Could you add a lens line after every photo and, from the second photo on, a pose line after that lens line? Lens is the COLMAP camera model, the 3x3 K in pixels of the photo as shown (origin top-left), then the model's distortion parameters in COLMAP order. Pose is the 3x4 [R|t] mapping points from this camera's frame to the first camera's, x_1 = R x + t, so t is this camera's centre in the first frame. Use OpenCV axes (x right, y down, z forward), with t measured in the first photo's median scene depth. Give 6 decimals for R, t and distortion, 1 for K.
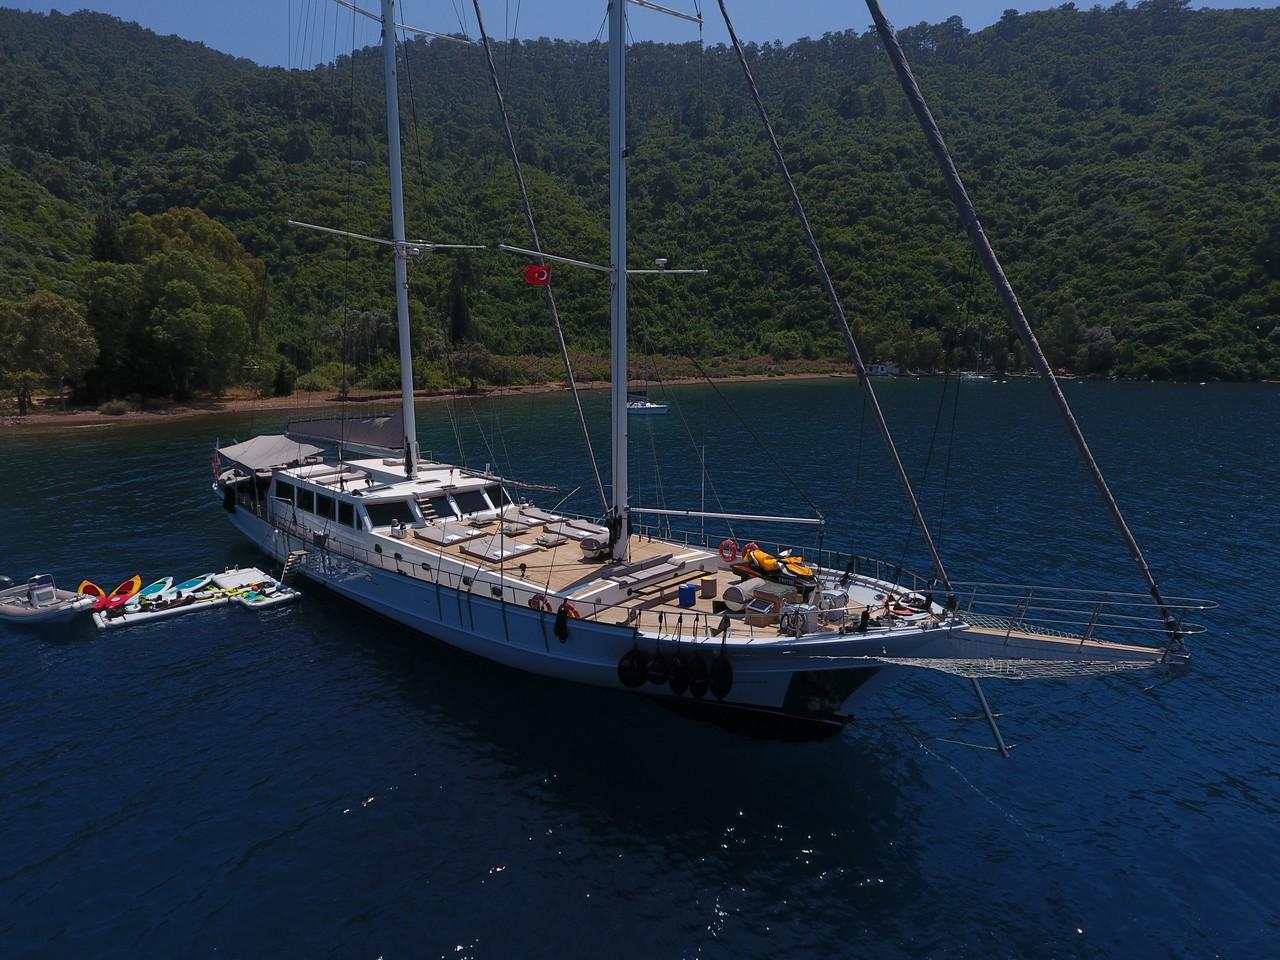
lens RADIAL K [[754.4, 0, 641.1], [0, 754.4, 479.6], [0, 0, 1]] dist [-0.007100, -0.000154]
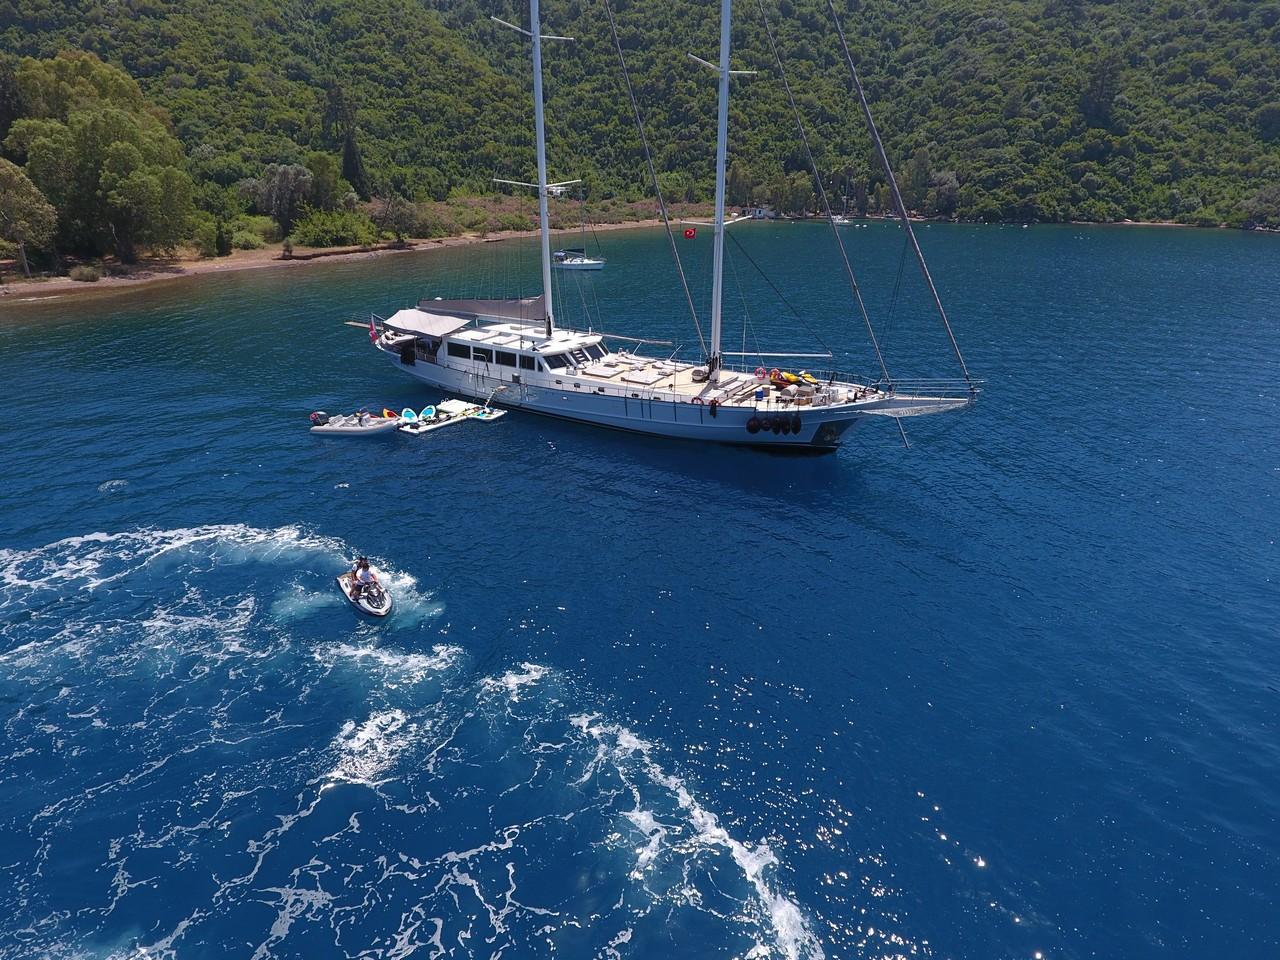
lens RADIAL K [[754.4, 0, 643.8], [0, 754.4, 483.0], [0, 0, 1]] dist [-0.007100, -0.000154]
pose [[0.982809, -0.067071, 0.172013, -0.047877], [0.029070, 0.976275, 0.214575, -0.004777], [-0.182324, -0.205885, 0.961441, -0.074138]]
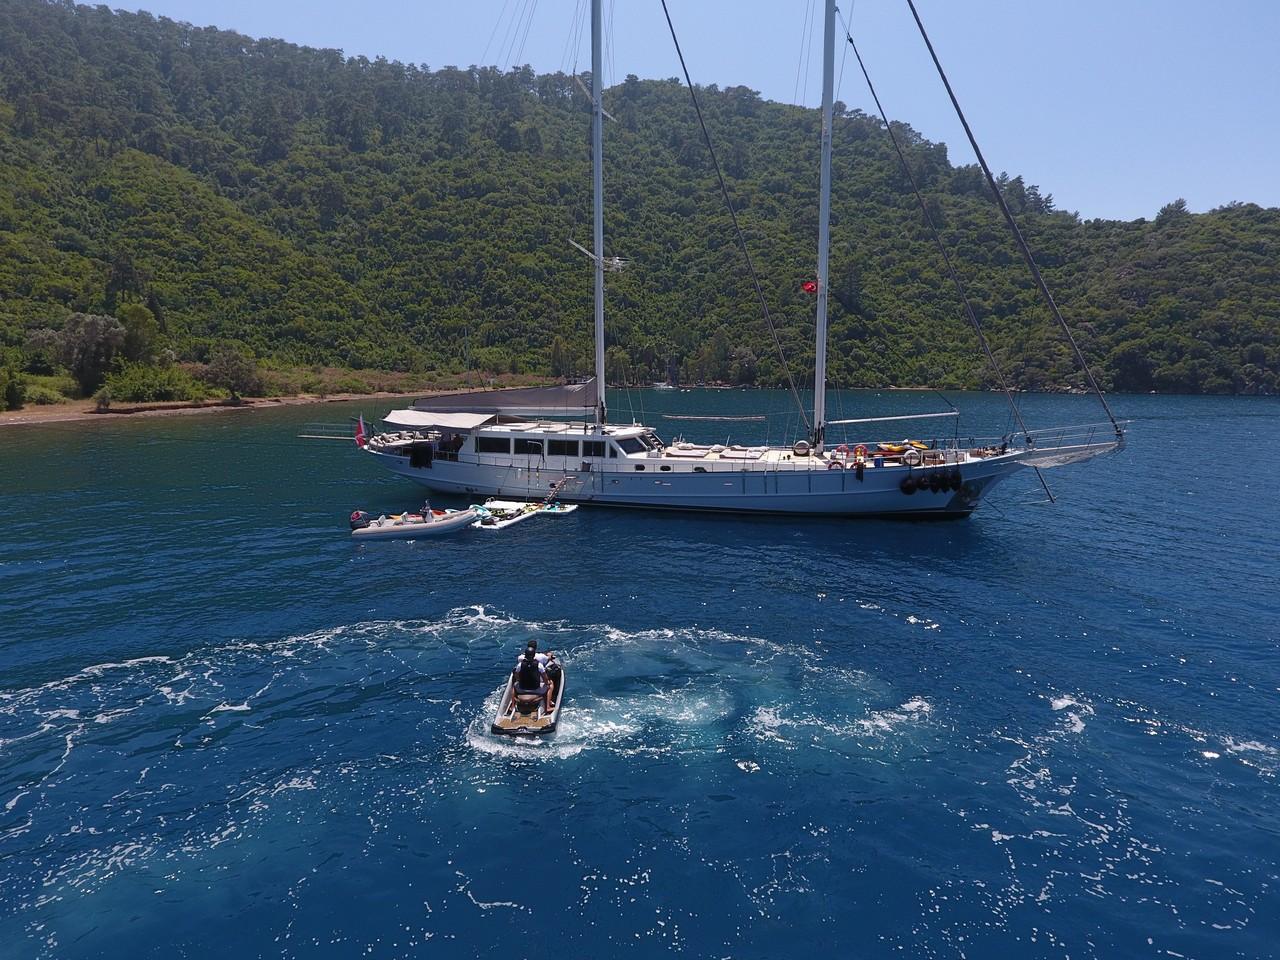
lens RADIAL K [[754.4, 0, 645.1], [0, 754.4, 479.4], [0, 0, 1]] dist [-0.007100, -0.000154]
pose [[0.890544, -0.064099, 0.450359, -0.102182], [0.076353, 0.997040, -0.009075, 0.013122], [-0.448444, 0.042468, 0.892801, -0.031816]]
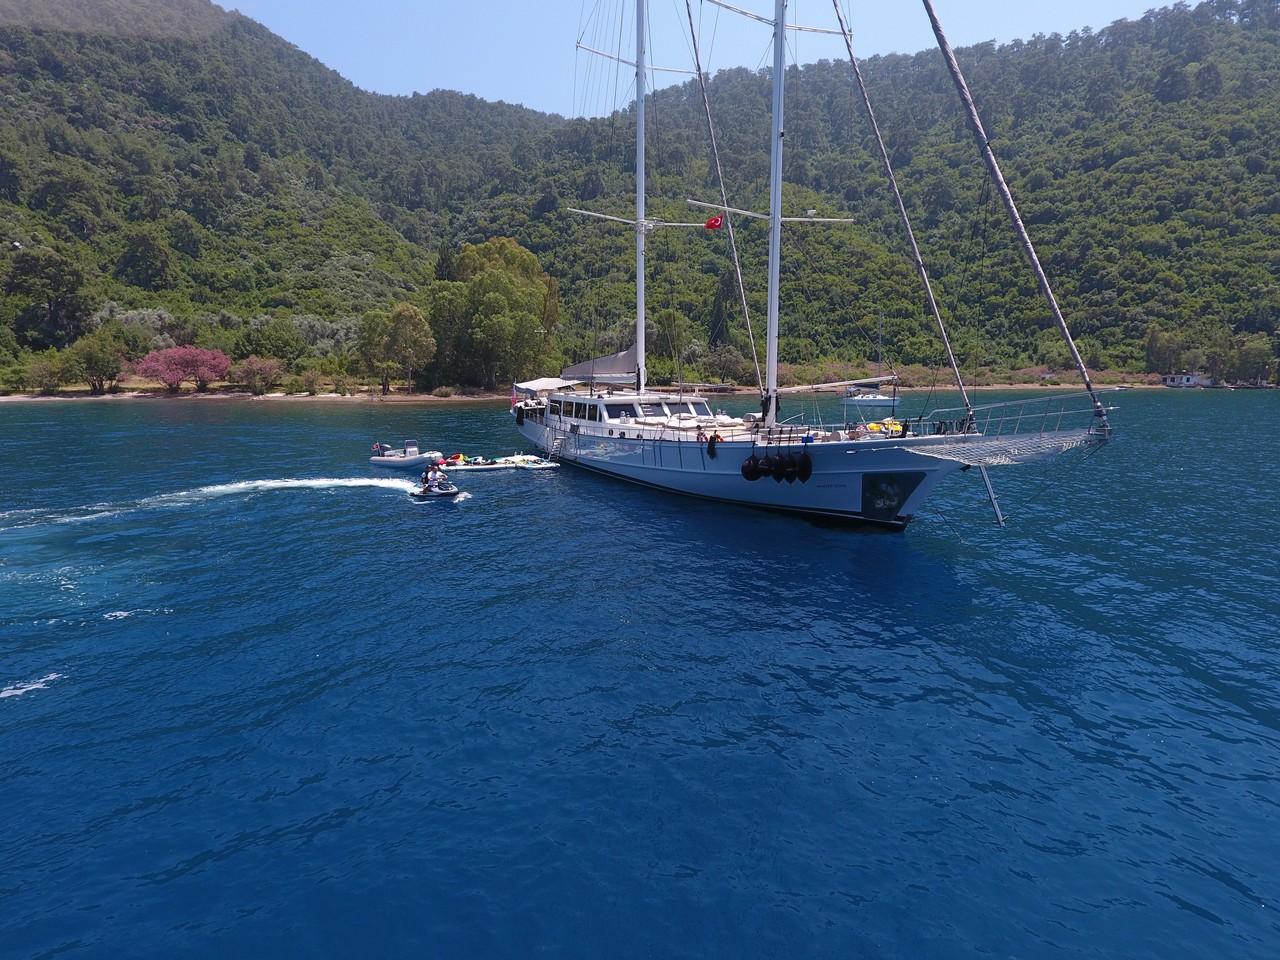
lens RADIAL K [[754.4, 0, 635.0], [0, 754.4, 480.8], [0, 0, 1]] dist [-0.007100, -0.000154]
pose [[0.938333, 0.049846, -0.342121, 0.018880], [-0.059205, 0.998102, -0.016961, 0.020762], [0.340626, 0.036170, 0.939503, -0.032609]]
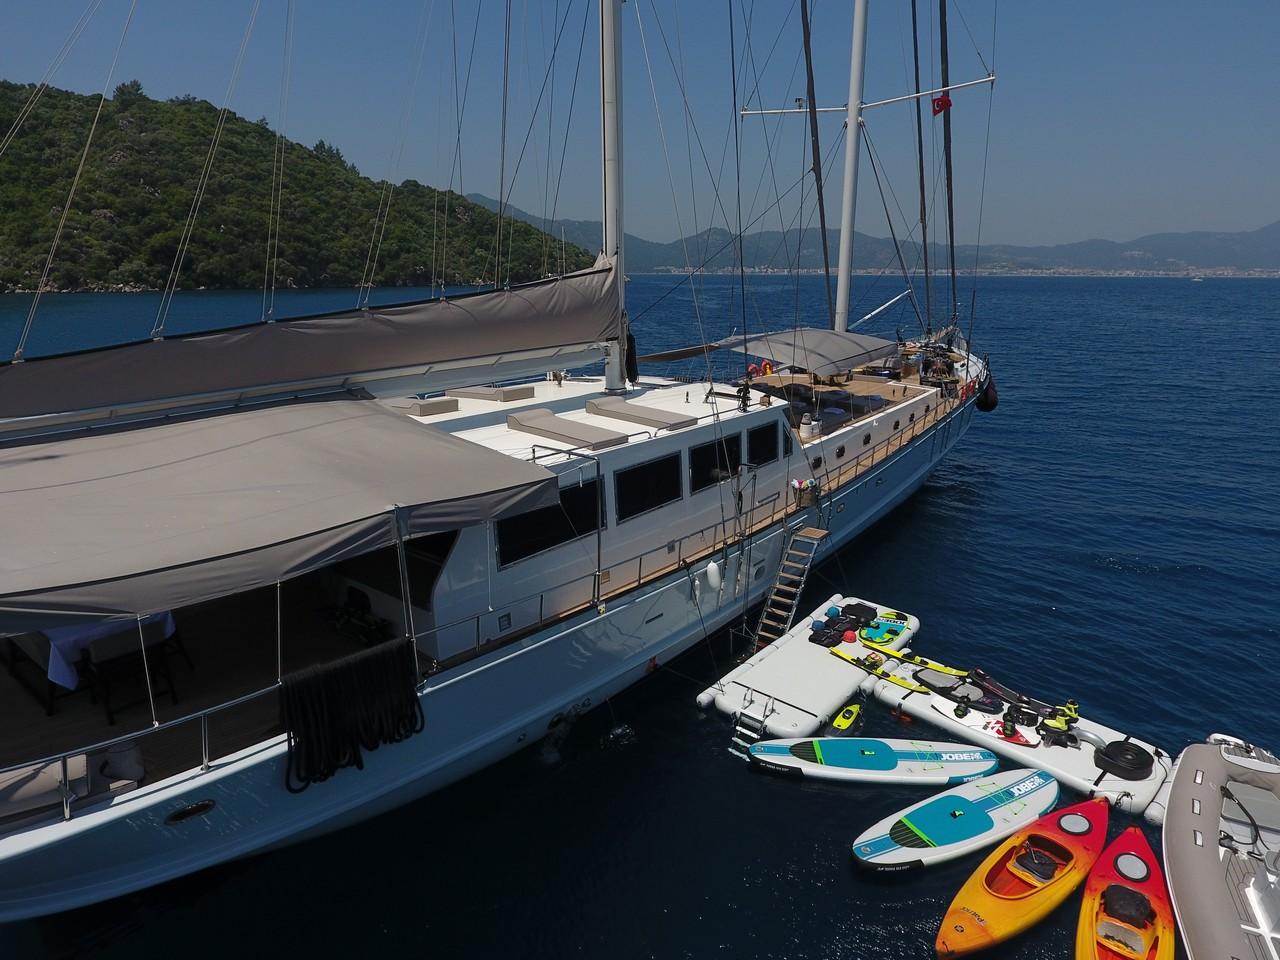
lens RADIAL K [[754.4, 0, 639.0], [0, 754.4, 469.8], [0, 0, 1]] dist [-0.007100, -0.000154]
pose [[-0.120075, -0.256478, 0.959063, -0.097763], [0.168004, 0.946869, 0.274251, -0.011032], [-0.978446, 0.194057, -0.070606, 0.122060]]
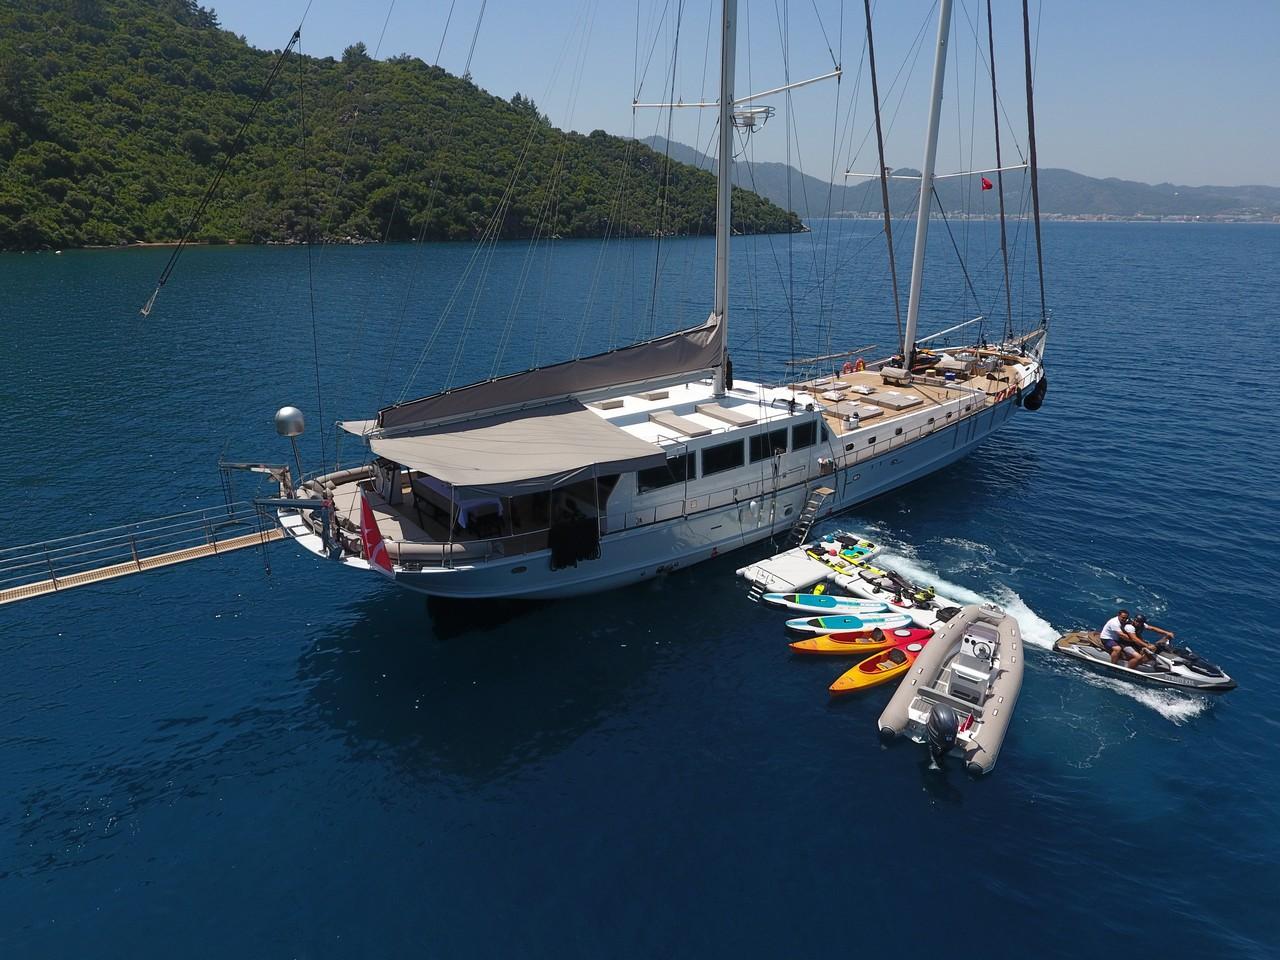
lens RADIAL K [[754.4, 0, 652.2], [0, 754.4, 475.8], [0, 0, 1]] dist [-0.007100, -0.000154]
pose [[0.092321, -0.328758, 0.939891, -0.134376], [0.167886, 0.935548, 0.310749, -0.022952], [-0.981474, 0.129106, 0.141565, 0.114338]]
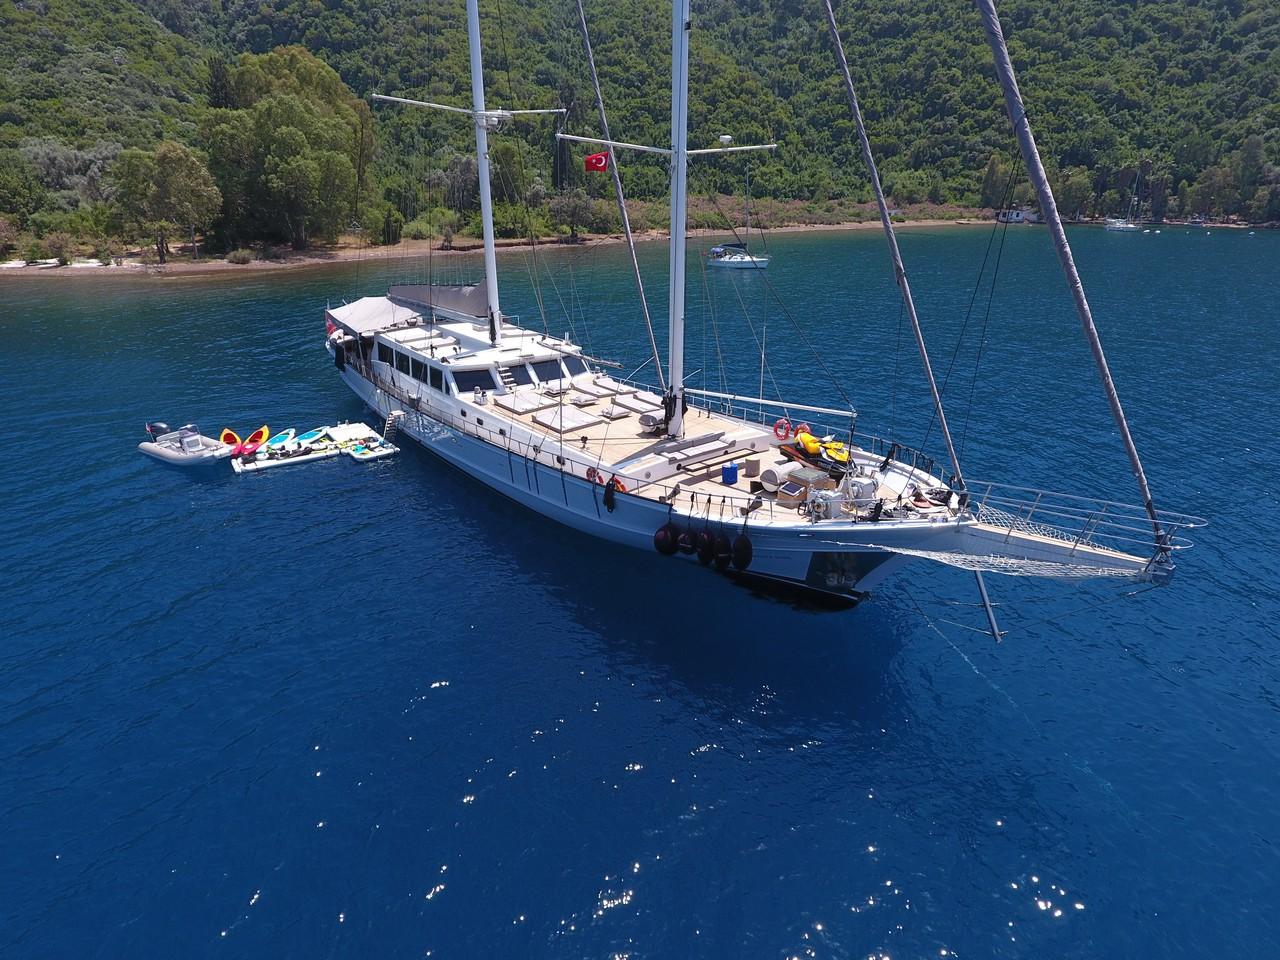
lens RADIAL K [[754.4, 0, 638.7], [0, 754.4, 481.1], [0, 0, 1]] dist [-0.007100, -0.000154]
pose [[0.989590, 0.050830, -0.134640, 0.006027], [-0.023006, 0.979392, 0.200654, -0.003949], [0.142065, -0.195468, 0.970366, -0.005560]]
